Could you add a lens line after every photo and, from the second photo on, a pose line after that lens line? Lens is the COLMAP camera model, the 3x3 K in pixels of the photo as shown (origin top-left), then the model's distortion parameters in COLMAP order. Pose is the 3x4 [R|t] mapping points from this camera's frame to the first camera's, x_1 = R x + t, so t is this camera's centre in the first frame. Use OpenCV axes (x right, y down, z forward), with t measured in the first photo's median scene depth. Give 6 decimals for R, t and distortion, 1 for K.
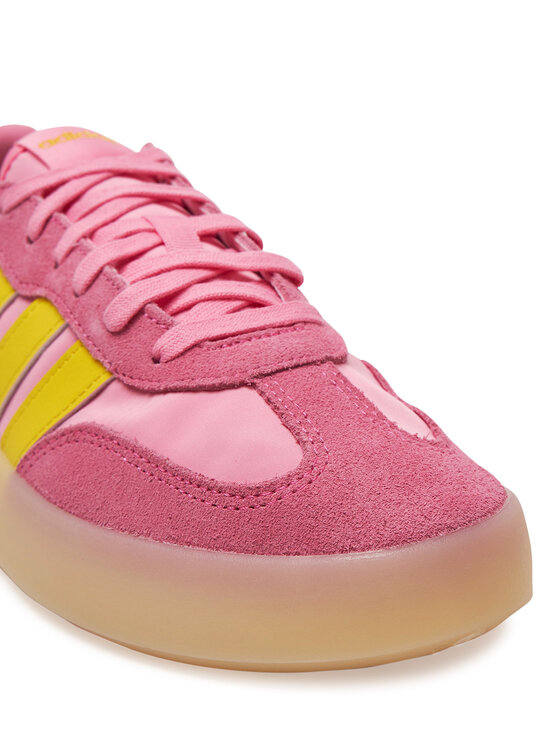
lens RADIAL K [[1275.9, 0, 280.0], [0, 1275.9, 373.0], [0, 0, 1]] dist [-0.369607, -0.010760]
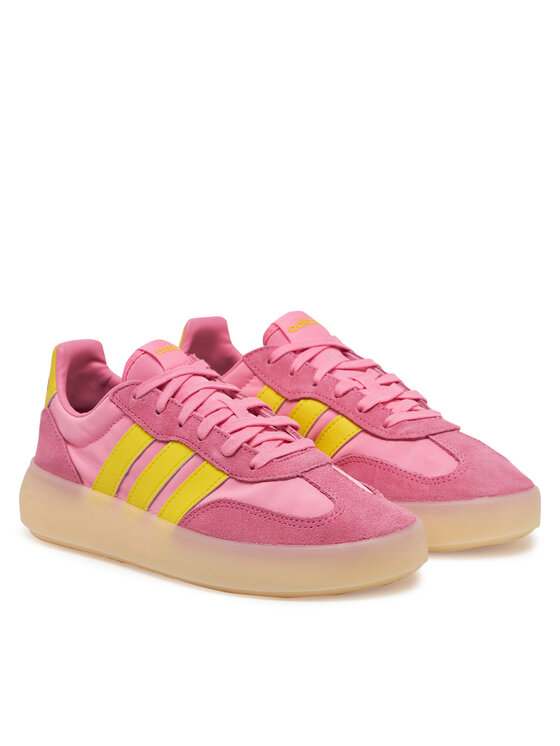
lens RADIAL K [[2192.0, 0, 280.0], [0, 2192.0, 373.0], [0, 0, 1]] dist [1.207063, 0.055913]
pose [[0.920876, -0.021626, 0.389256, -1.532625], [0.047210, 0.997298, -0.056279, 0.042250], [-0.386987, 0.070202, 0.919409, -2.553266]]
